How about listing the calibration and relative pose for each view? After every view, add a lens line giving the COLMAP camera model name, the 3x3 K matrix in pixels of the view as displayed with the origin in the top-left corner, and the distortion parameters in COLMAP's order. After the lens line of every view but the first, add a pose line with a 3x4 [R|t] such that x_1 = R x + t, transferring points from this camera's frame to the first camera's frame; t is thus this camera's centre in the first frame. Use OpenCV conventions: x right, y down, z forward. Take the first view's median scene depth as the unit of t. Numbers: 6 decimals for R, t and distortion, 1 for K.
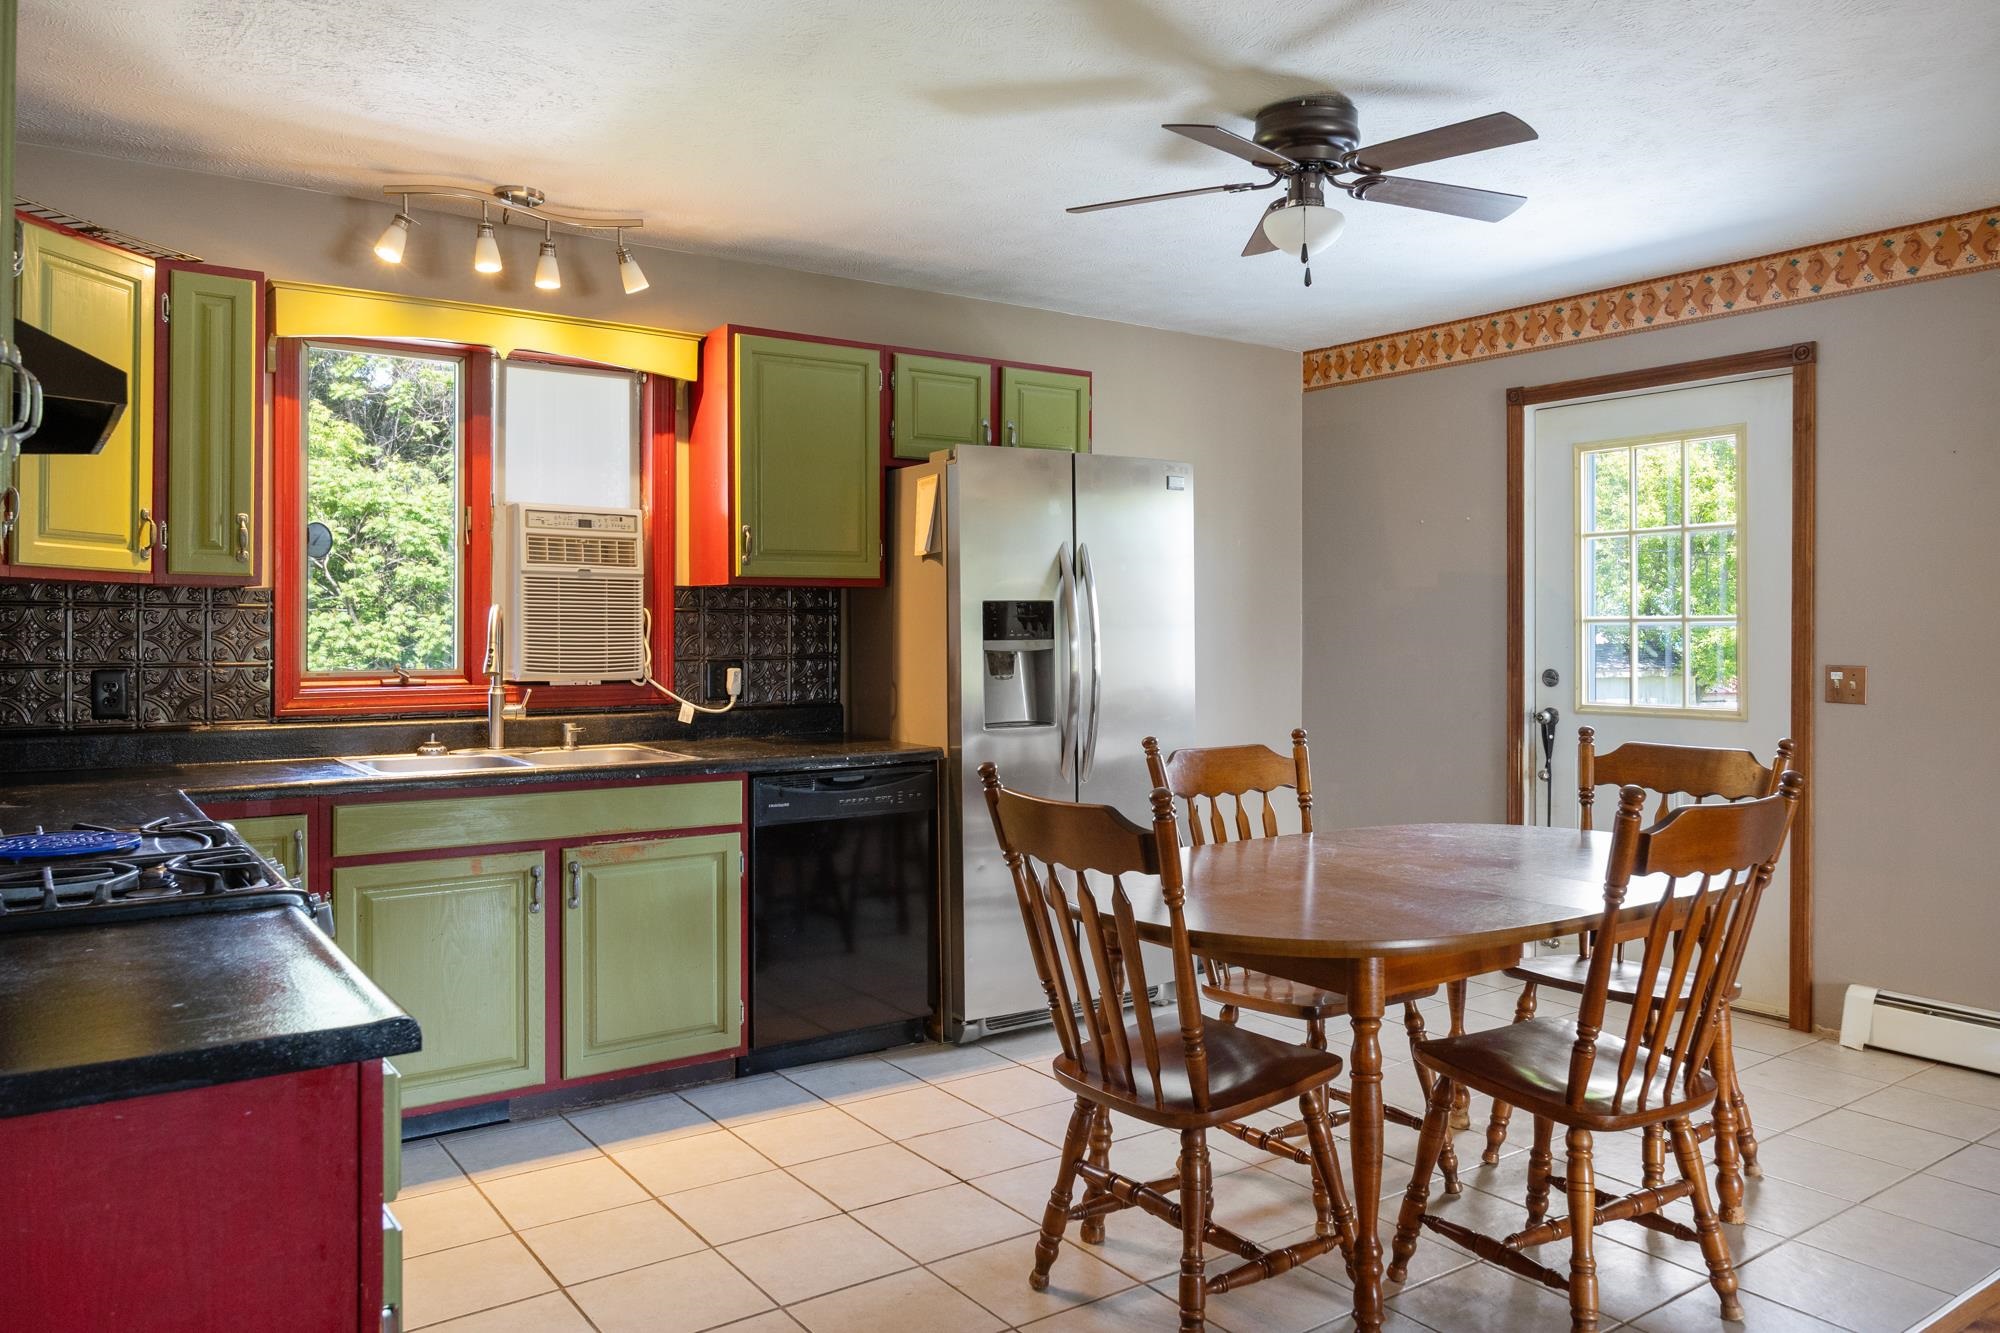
lens RADIAL K [[1406.8, 0, 1002.8], [0, 1406.8, 645.4], [0, 0, 1]] dist [-0.009991, 0.008664]
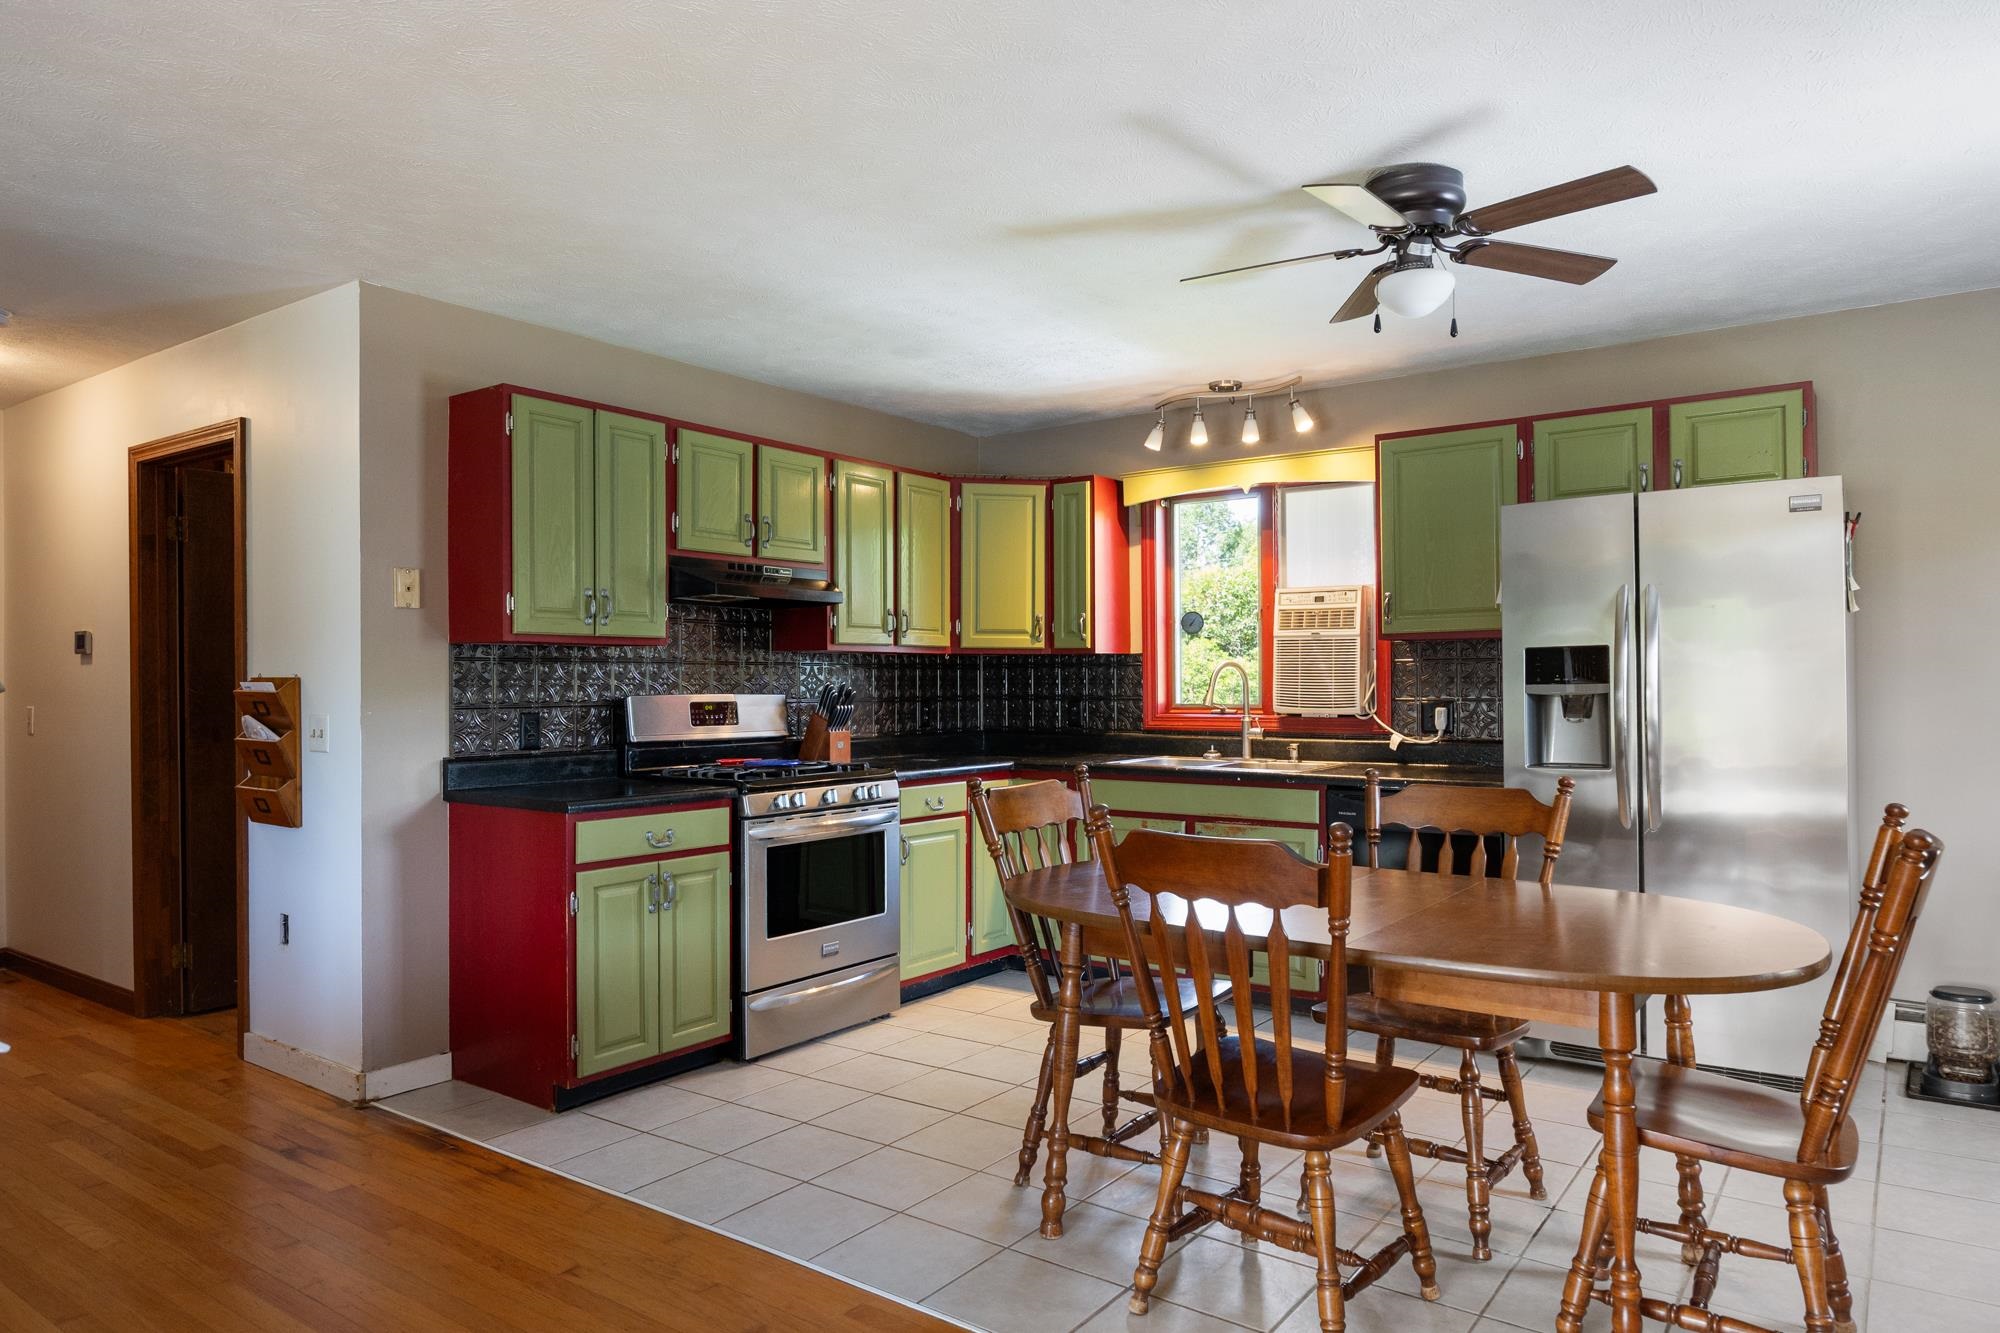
lens RADIAL K [[1276.4, 0, 1002.7], [0, 1276.4, 696.5], [0, 0, 1]] dist [-0.008151, -0.006436]
pose [[0.314982, 0.008854, -0.949056, 0.825272], [-0.005362, 0.999957, 0.007549, 0.000338], [0.949083, 0.002711, 0.315016, 0.331848]]
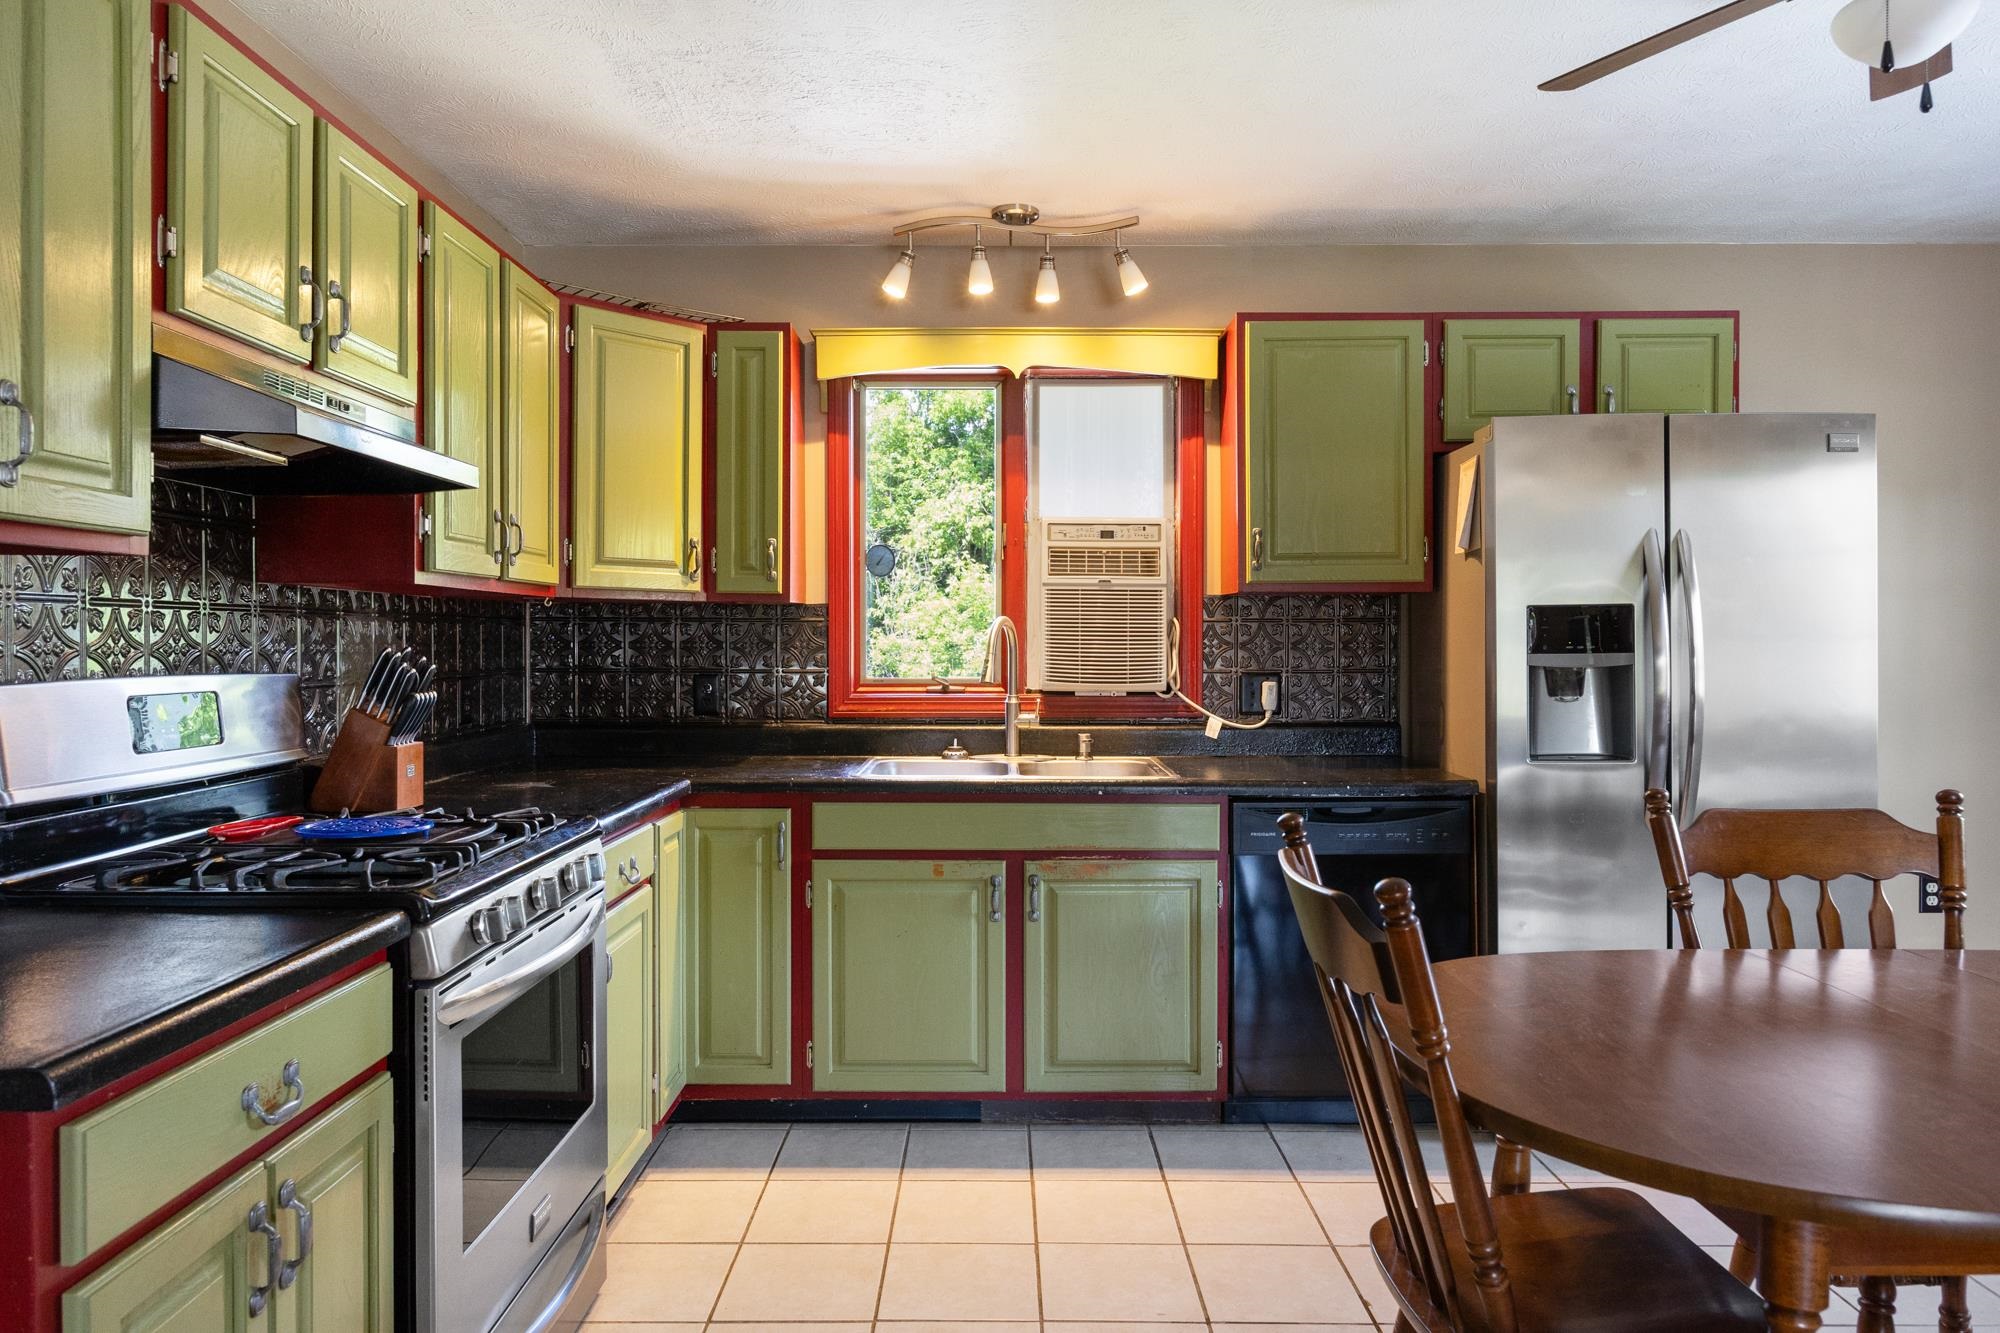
lens RADIAL K [[1277.3, 0, 992.7], [0, 1277.3, 662.4], [0, 0, 1]] dist [-0.010321, 0.003009]
pose [[0.813452, 0.009539, -0.581553, 0.173605], [-0.005542, 0.999947, 0.008649, -0.003248], [0.581605, -0.003813, 0.813462, 0.224547]]
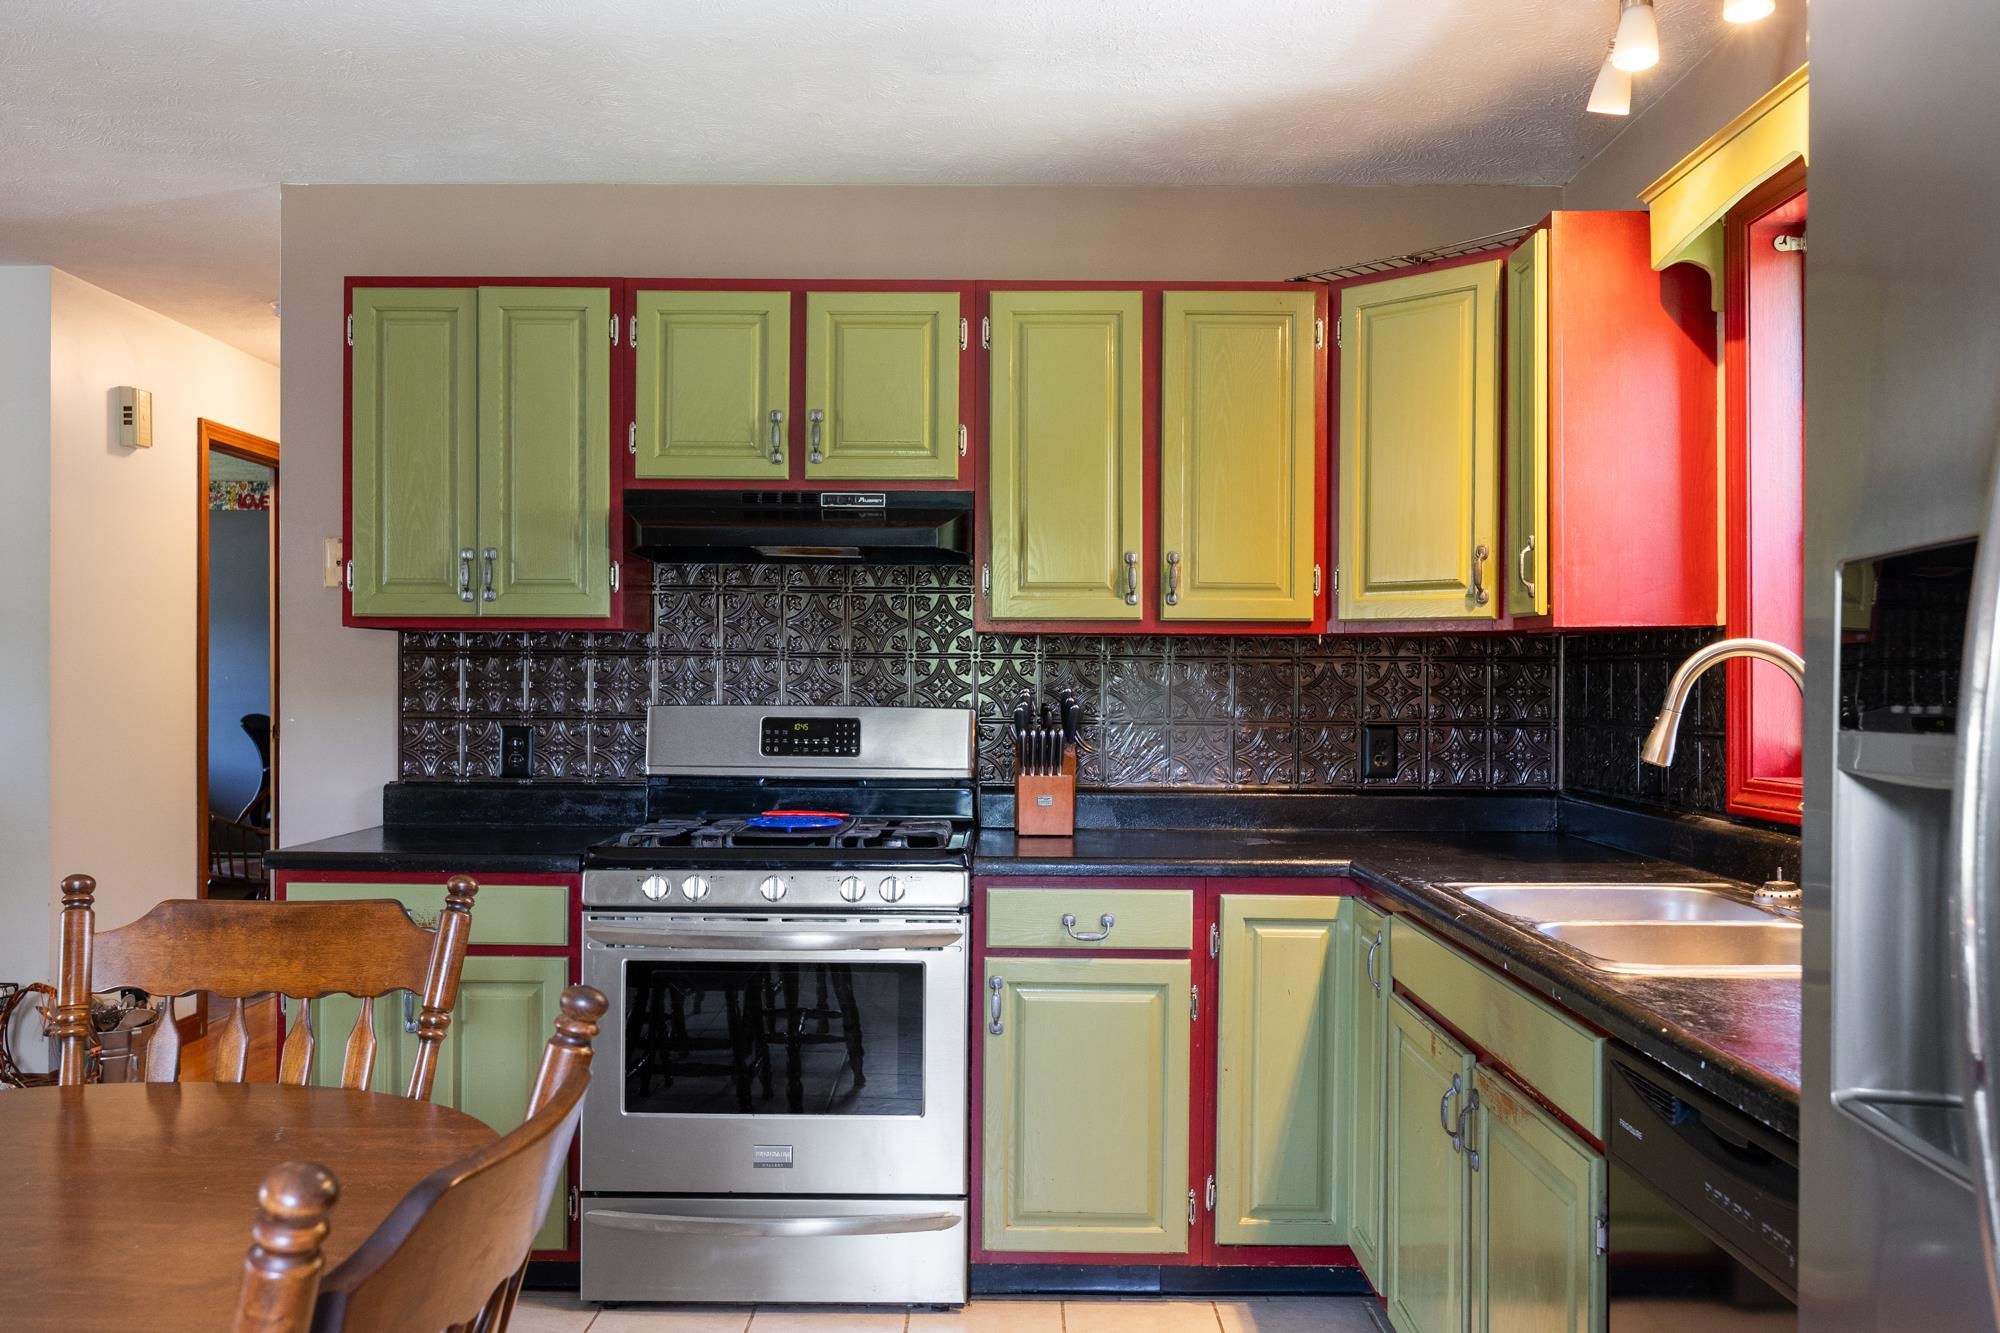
lens RADIAL K [[1615.0, 0, 1004.3], [0, 1615.0, 706.5], [0, 0, 1]] dist [-0.007821, 0.002668]
pose [[-0.588197, 0.003977, -0.808708, 0.302038], [-0.014582, 0.999773, 0.015523, -0.007259], [0.808586, 0.020923, -0.588006, 1.101268]]
